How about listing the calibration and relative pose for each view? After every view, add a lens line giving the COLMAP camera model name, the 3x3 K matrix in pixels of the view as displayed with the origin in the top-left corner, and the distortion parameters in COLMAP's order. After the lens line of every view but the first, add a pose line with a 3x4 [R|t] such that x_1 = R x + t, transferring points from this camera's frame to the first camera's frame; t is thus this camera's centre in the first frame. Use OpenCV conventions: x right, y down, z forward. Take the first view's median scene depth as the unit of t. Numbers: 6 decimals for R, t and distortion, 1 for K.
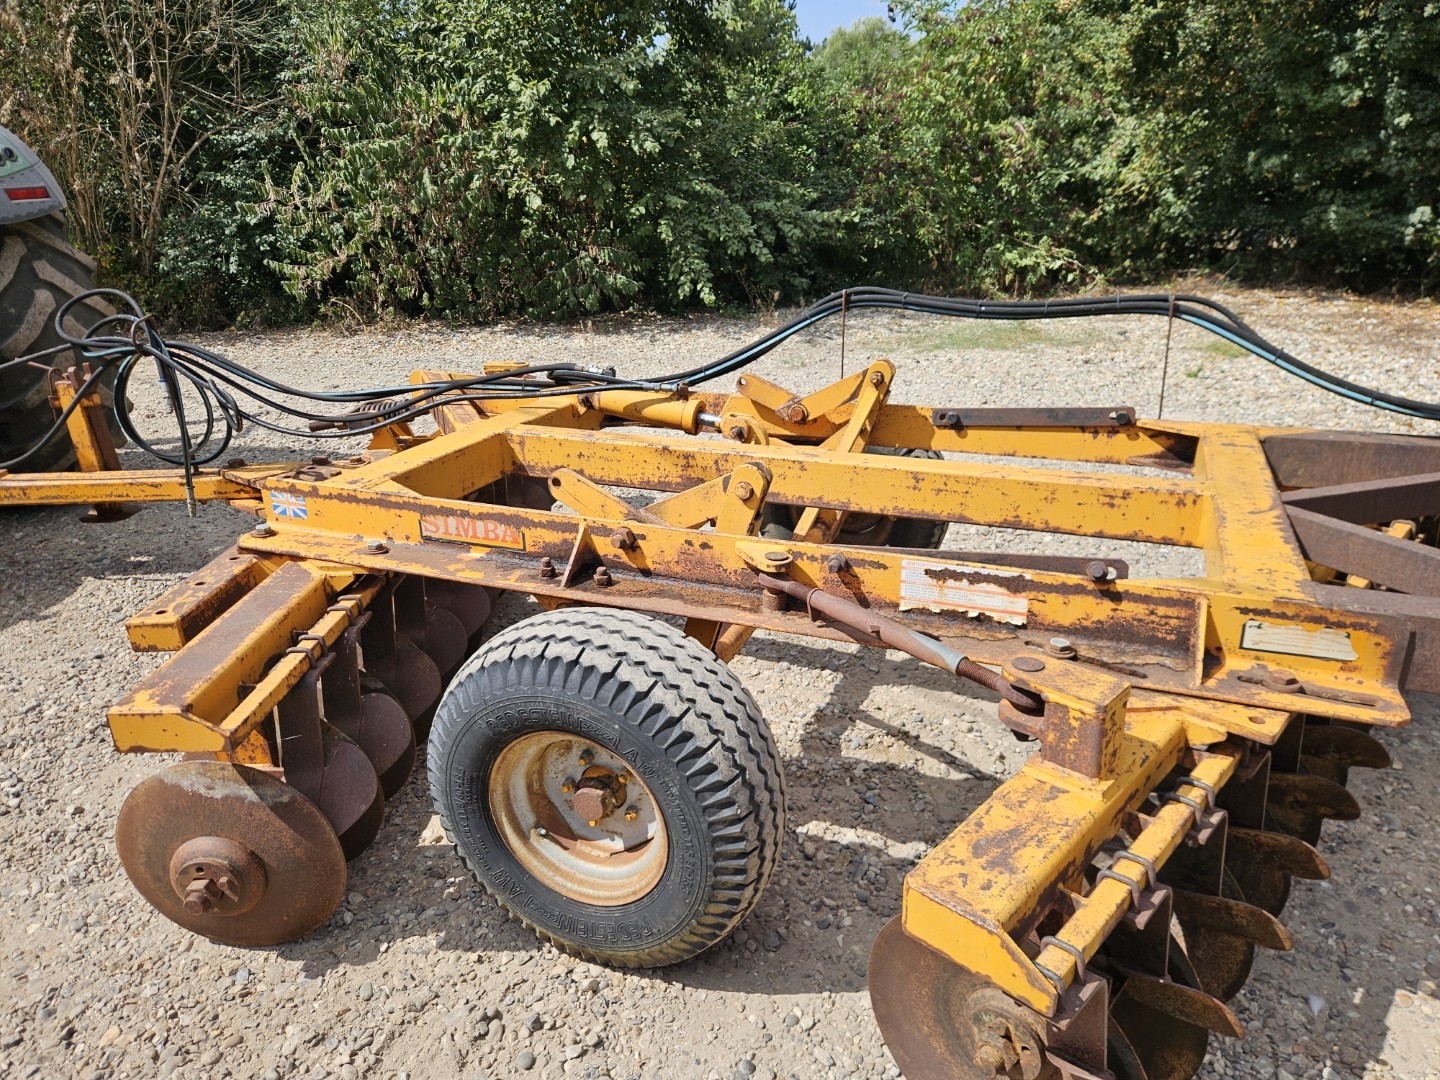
lens RADIAL K [[964.0, 0, 722.0], [0, 964.0, 572.9], [0, 0, 1]] dist [0.060094, -0.046632]
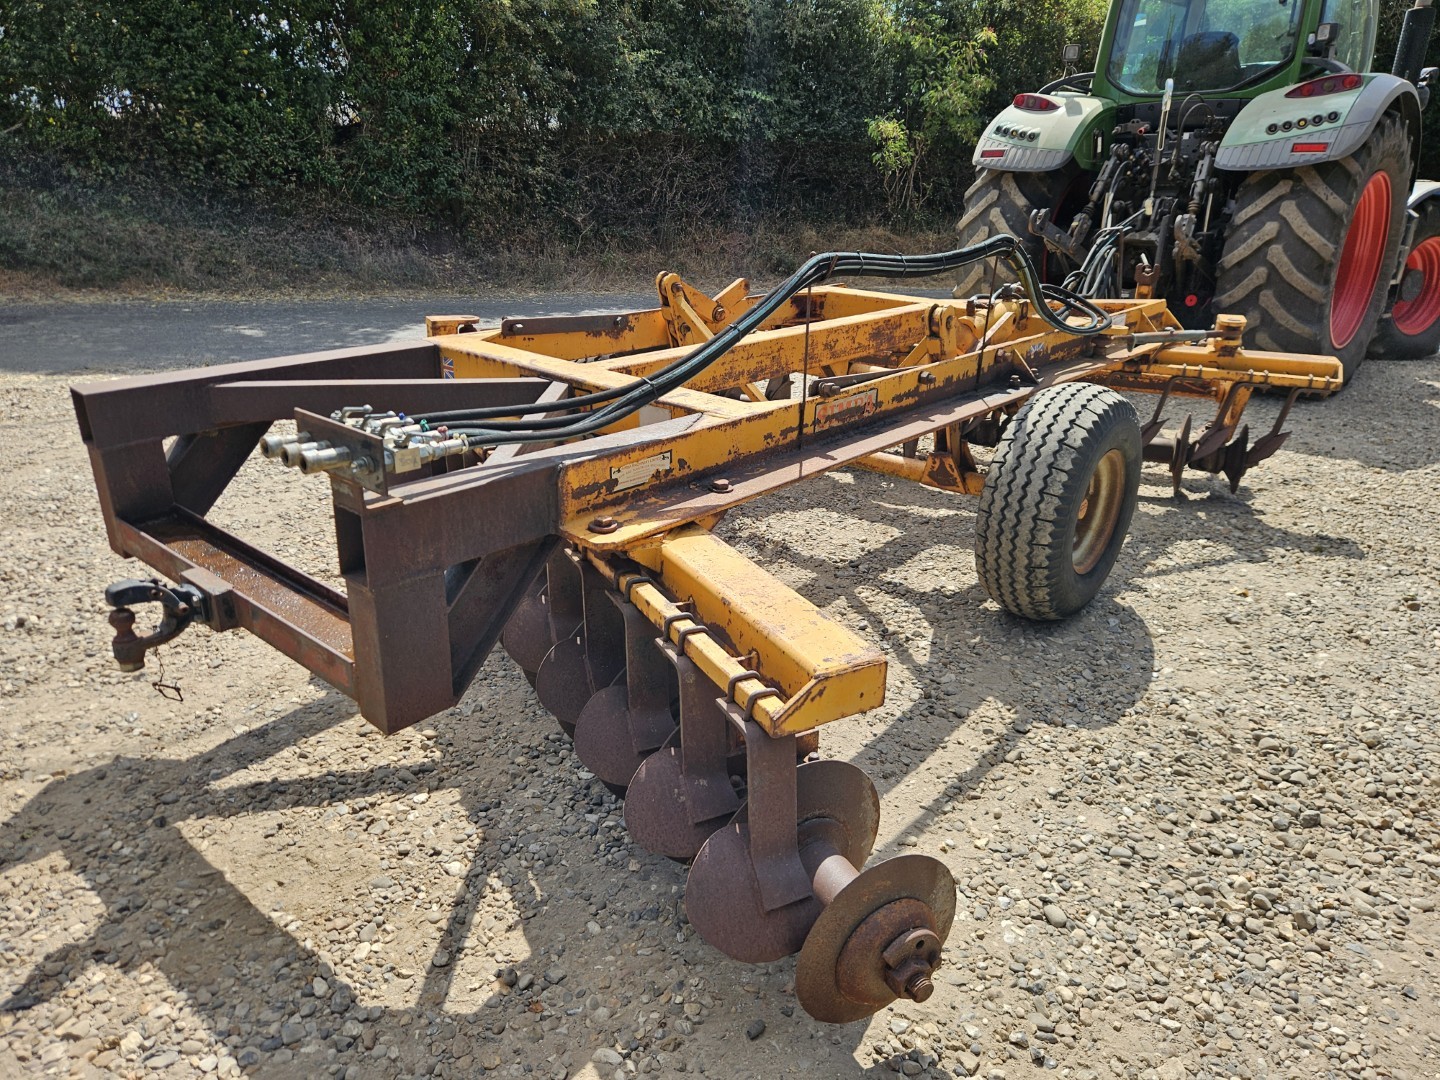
lens RADIAL K [[964.0, 0, 718.2], [0, 964.0, 551.7], [0, 0, 1]] dist [0.060094, -0.046632]
pose [[-0.325025, 0.371137, -0.869837, 1.574714], [-0.383340, 0.789120, 0.479937, -0.540412], [0.864528, 0.489435, -0.114212, 1.378014]]
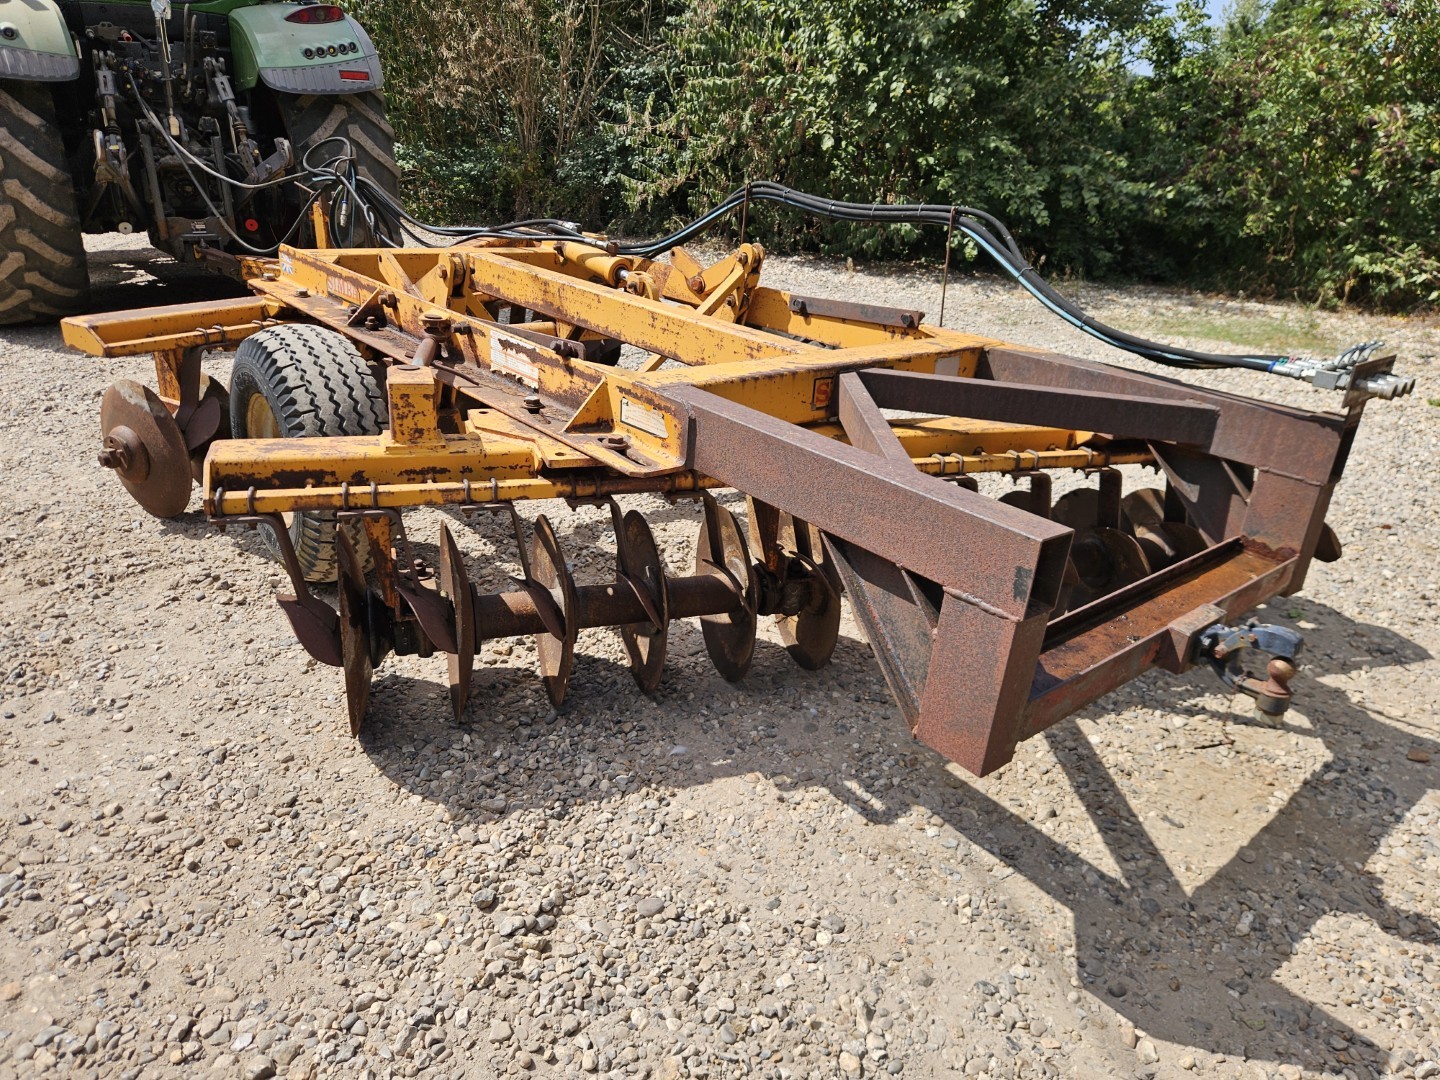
lens RADIAL K [[964.0, 0, 712.1], [0, 964.0, 541.5], [0, 0, 1]] dist [0.060094, -0.046632]
pose [[0.878785, 0.258448, -0.401175, 0.898986], [-0.260557, 0.964144, 0.050370, 0.102003], [0.399809, 0.060264, 0.914615, -0.076239]]
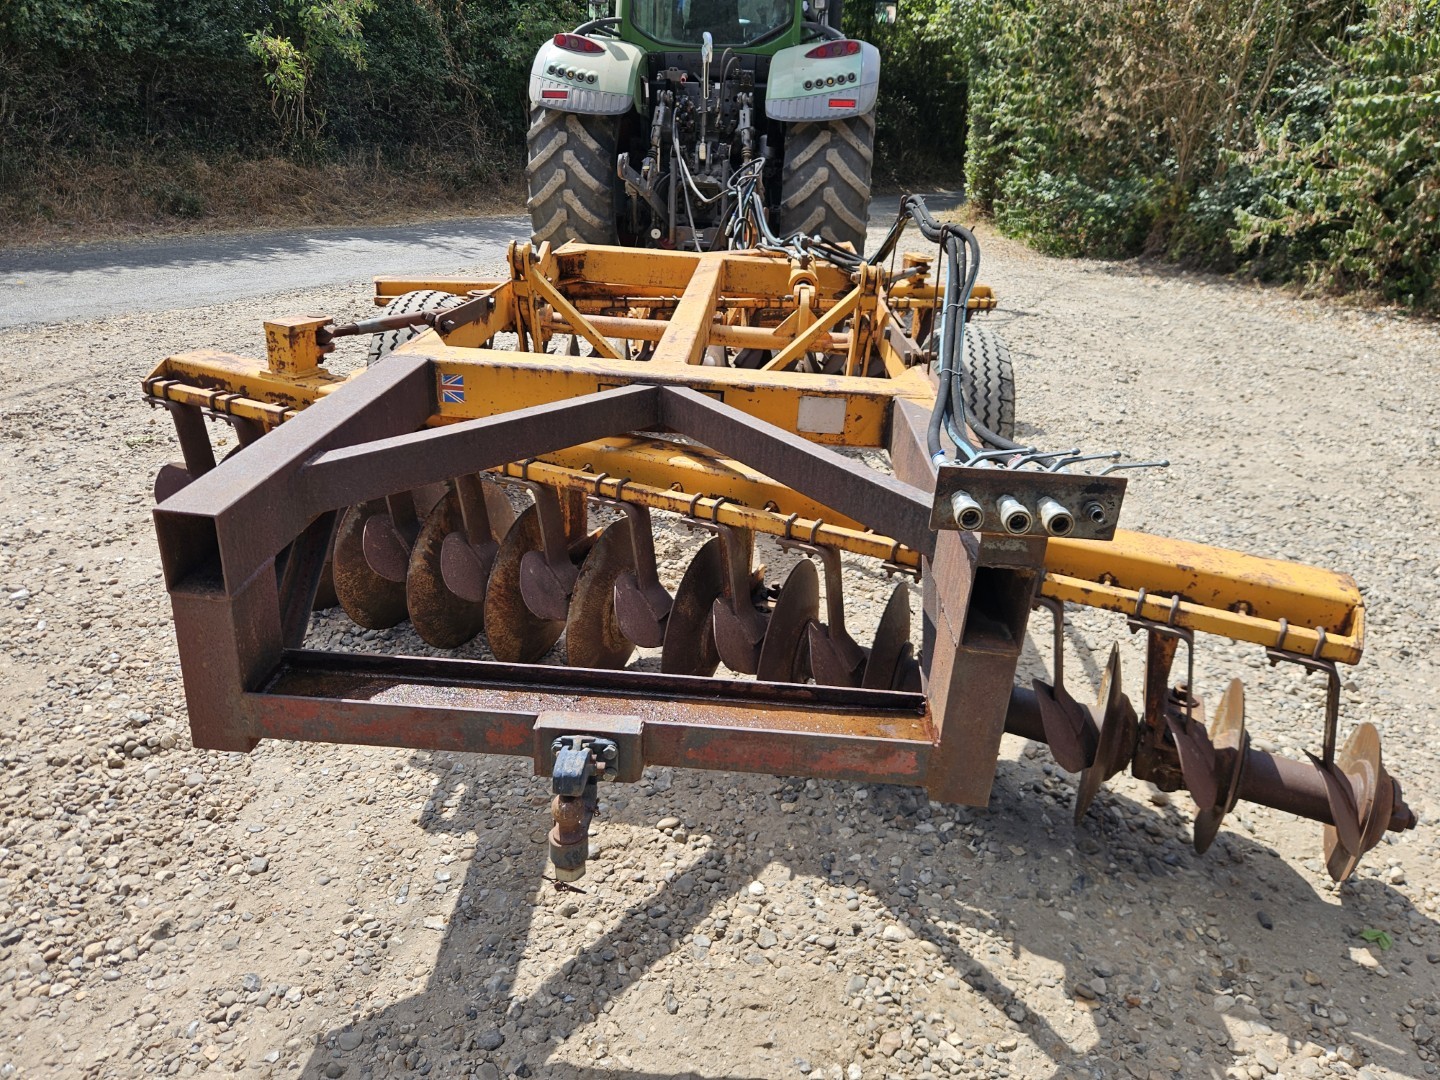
lens RADIAL K [[964.0, 0, 717.2], [0, 964.0, 544.9], [0, 0, 1]] dist [0.060094, -0.046632]
pose [[0.324886, 0.423779, -0.845494, 1.486977], [-0.425992, 0.863739, 0.269234, -0.222885], [0.844381, 0.272703, 0.461143, 0.608136]]
